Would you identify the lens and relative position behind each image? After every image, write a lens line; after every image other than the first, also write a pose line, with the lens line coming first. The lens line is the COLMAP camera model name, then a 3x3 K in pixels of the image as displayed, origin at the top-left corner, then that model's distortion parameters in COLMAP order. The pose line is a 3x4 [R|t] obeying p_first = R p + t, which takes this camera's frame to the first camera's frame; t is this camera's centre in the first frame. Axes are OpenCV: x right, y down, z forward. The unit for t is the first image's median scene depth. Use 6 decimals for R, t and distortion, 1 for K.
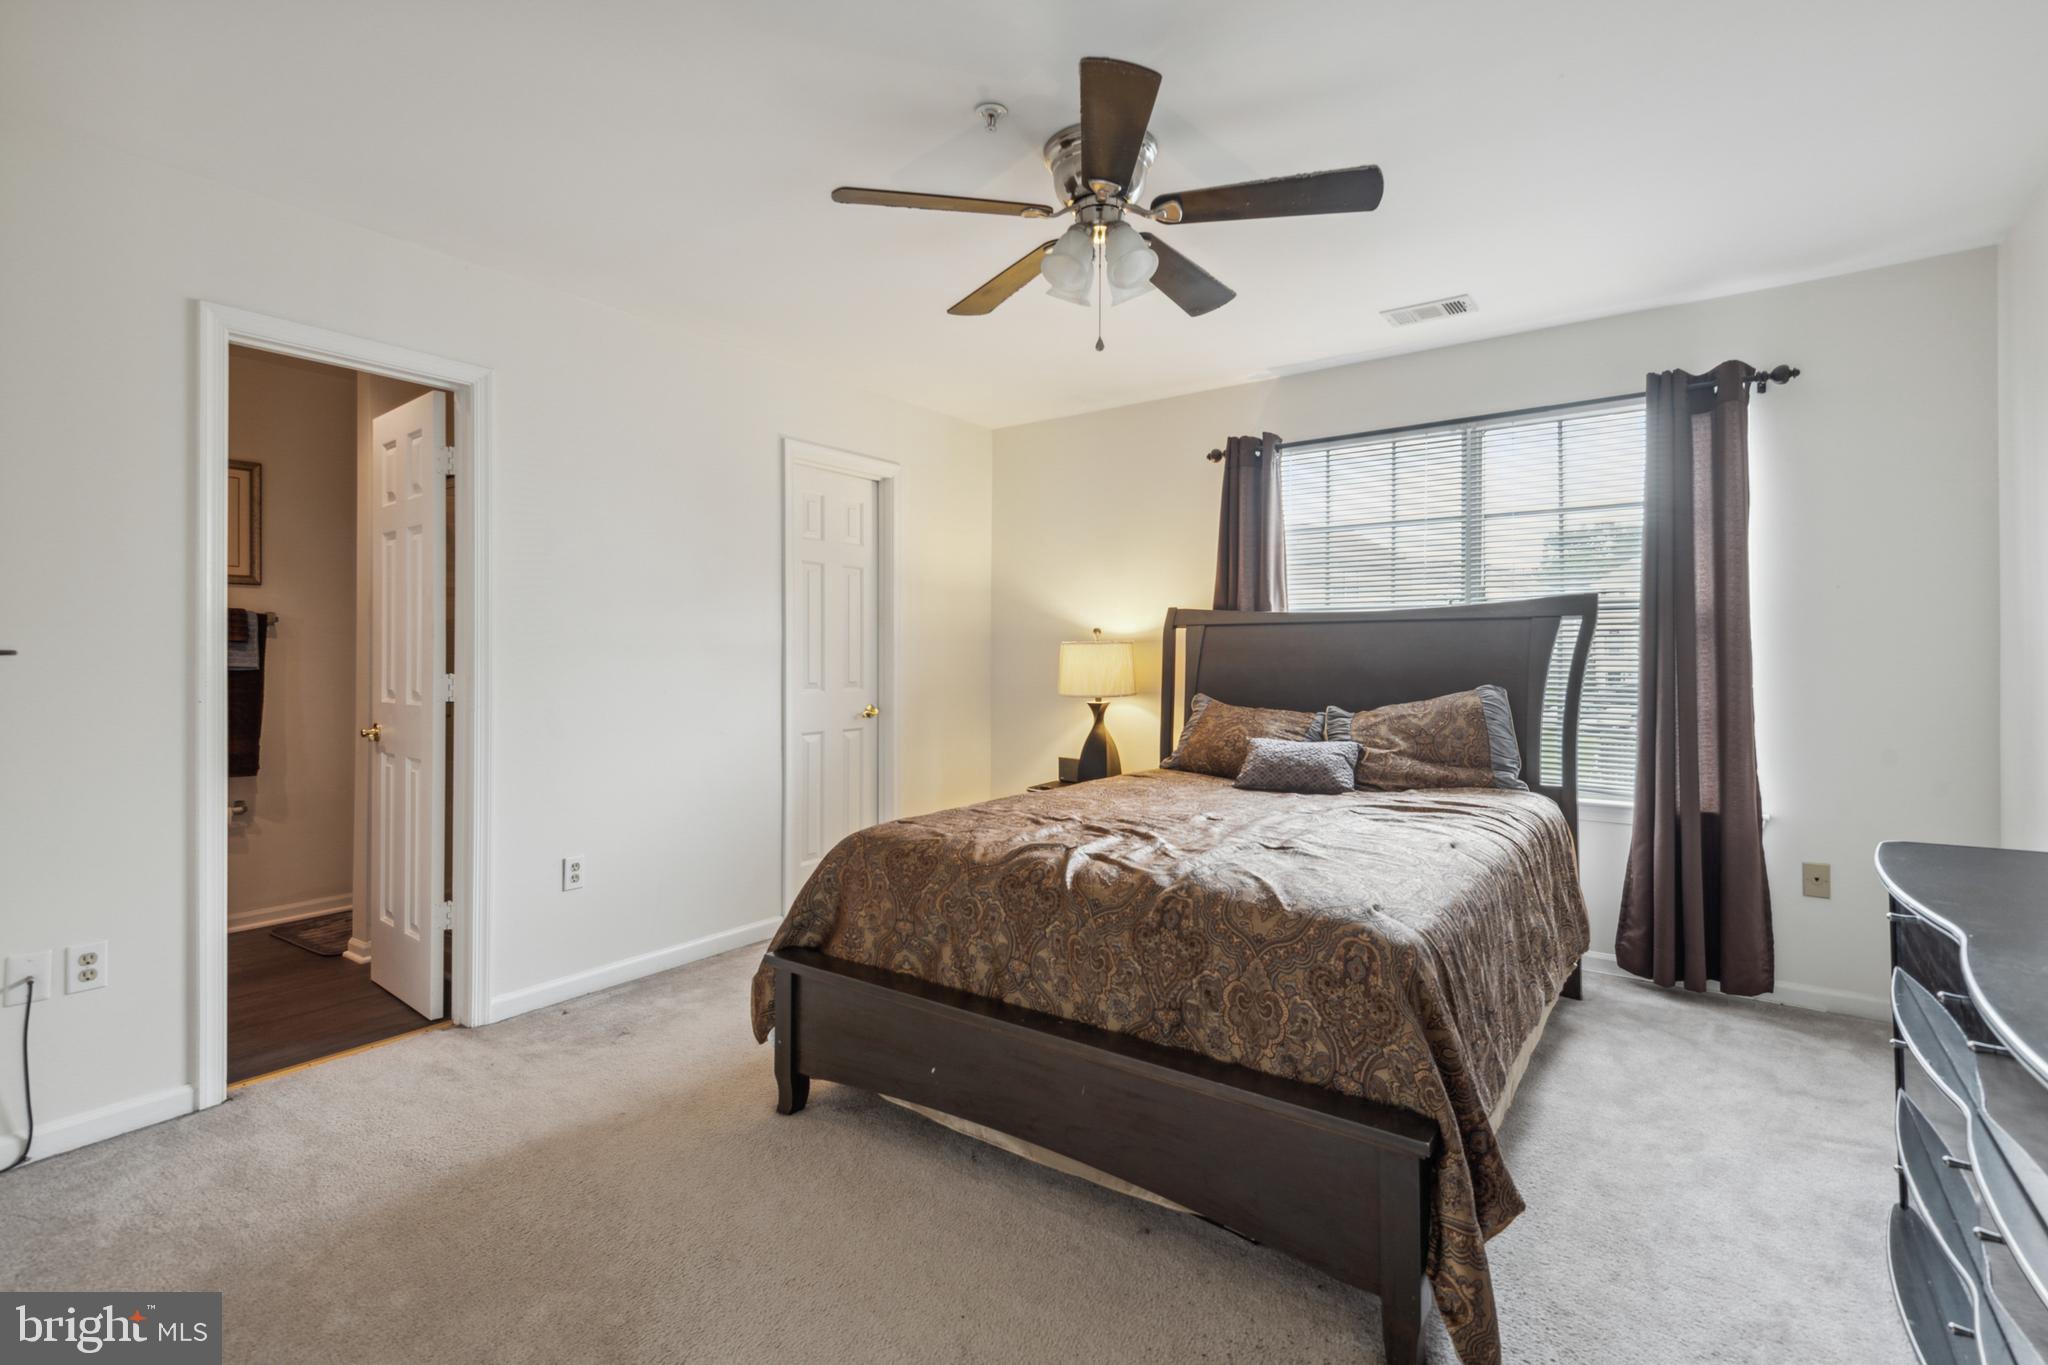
lens RADIAL K [[942.5, 0, 1030.5], [0, 942.5, 671.4], [0, 0, 1]] dist [0.016627, -0.000382]
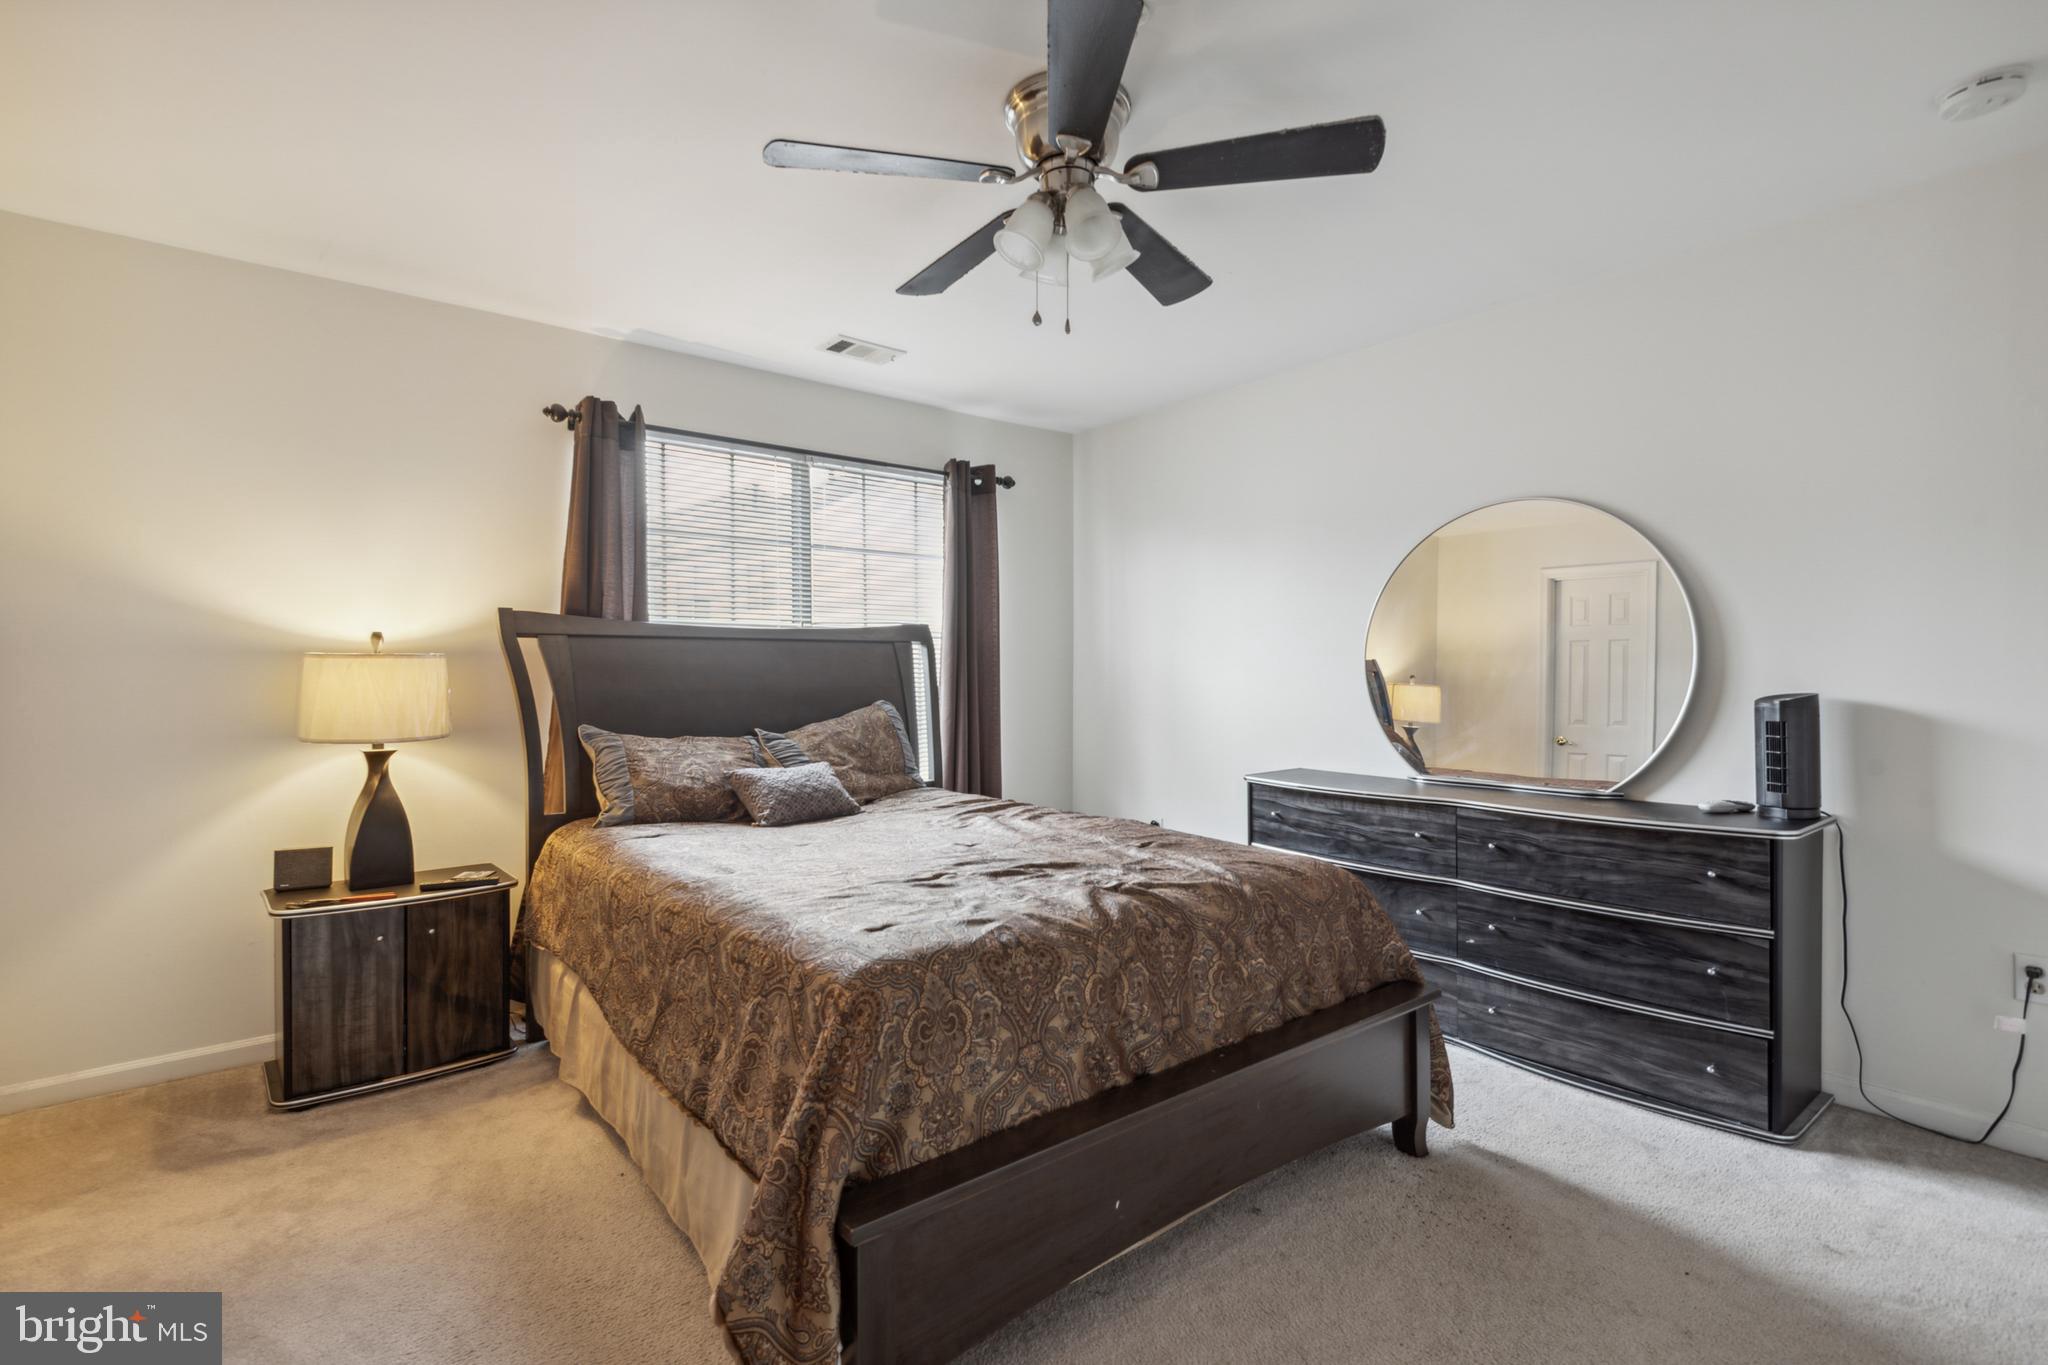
lens RADIAL K [[942.5, 0, 1030.5], [0, 942.5, 671.4], [0, 0, 1]] dist [0.016627, -0.000382]
pose [[0.260952, 0.001699, 0.965350, -0.534821], [0.020558, 0.999762, -0.007317, -0.007450], [-0.965133, 0.021755, 0.260855, 0.525090]]
